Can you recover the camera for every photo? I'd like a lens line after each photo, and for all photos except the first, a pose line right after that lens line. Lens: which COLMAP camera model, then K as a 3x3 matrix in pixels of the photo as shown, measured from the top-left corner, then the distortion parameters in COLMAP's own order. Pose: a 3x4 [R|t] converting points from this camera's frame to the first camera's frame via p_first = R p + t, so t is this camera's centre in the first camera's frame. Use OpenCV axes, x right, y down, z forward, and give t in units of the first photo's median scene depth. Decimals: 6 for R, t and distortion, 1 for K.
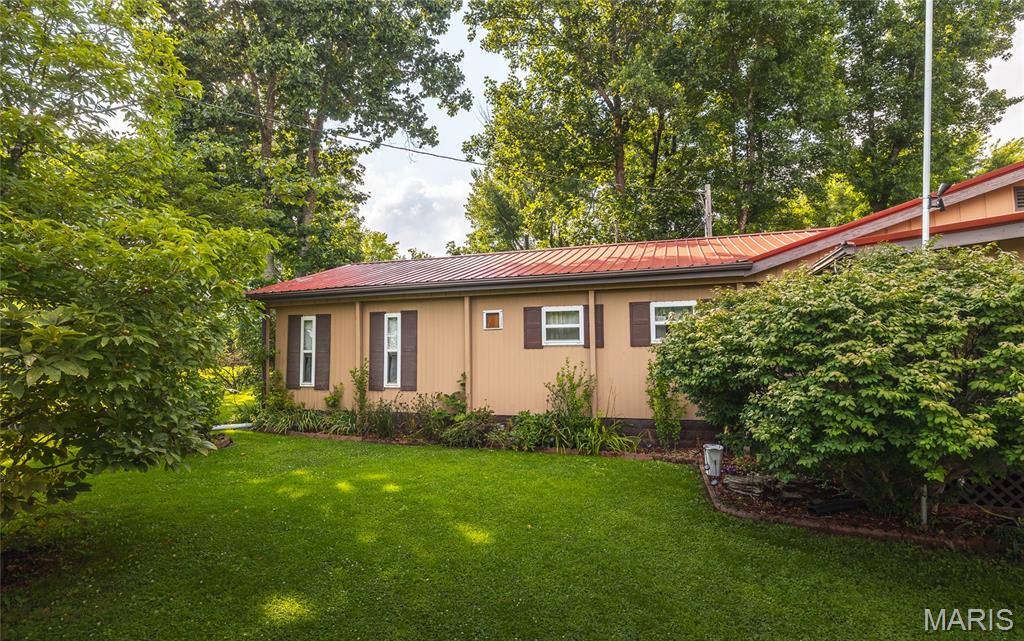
lens RADIAL K [[520.8, 0, 512.0], [0, 520.8, 320.5], [0, 0, 1]] dist [-0.002350, -0.000019]
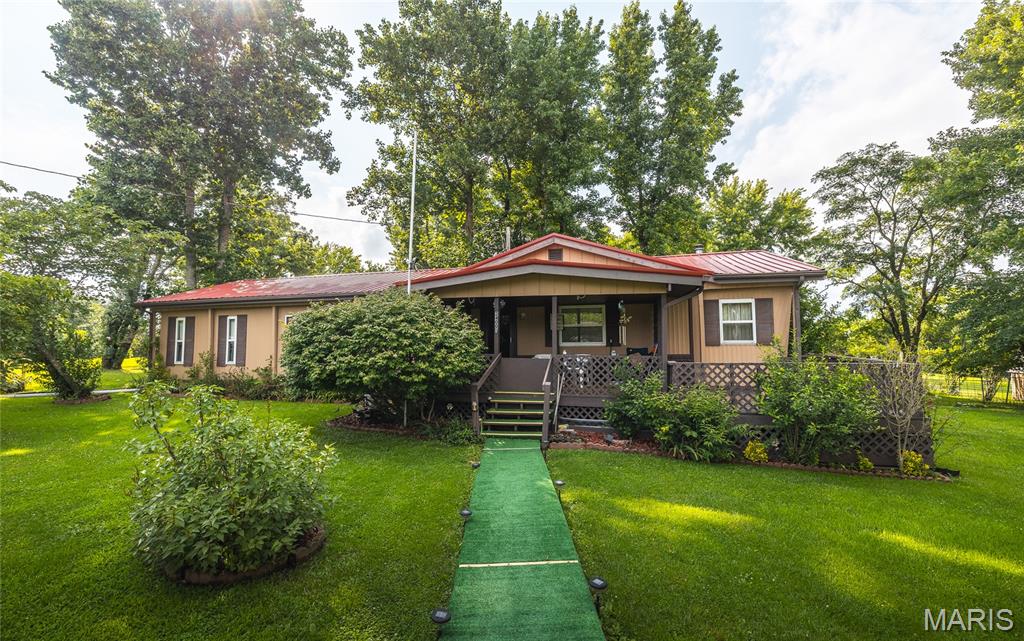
lens RADIAL K [[430.1, 0, 512.0], [0, 430.1, 320.5], [0, 0, 1]] dist [0.000725, 0.000163]
pose [[0.997915, 0.004835, 0.064353, 0.559262], [-0.005192, 0.999972, 0.005387, -0.014266], [-0.064325, -0.005709, 0.997913, -0.355383]]
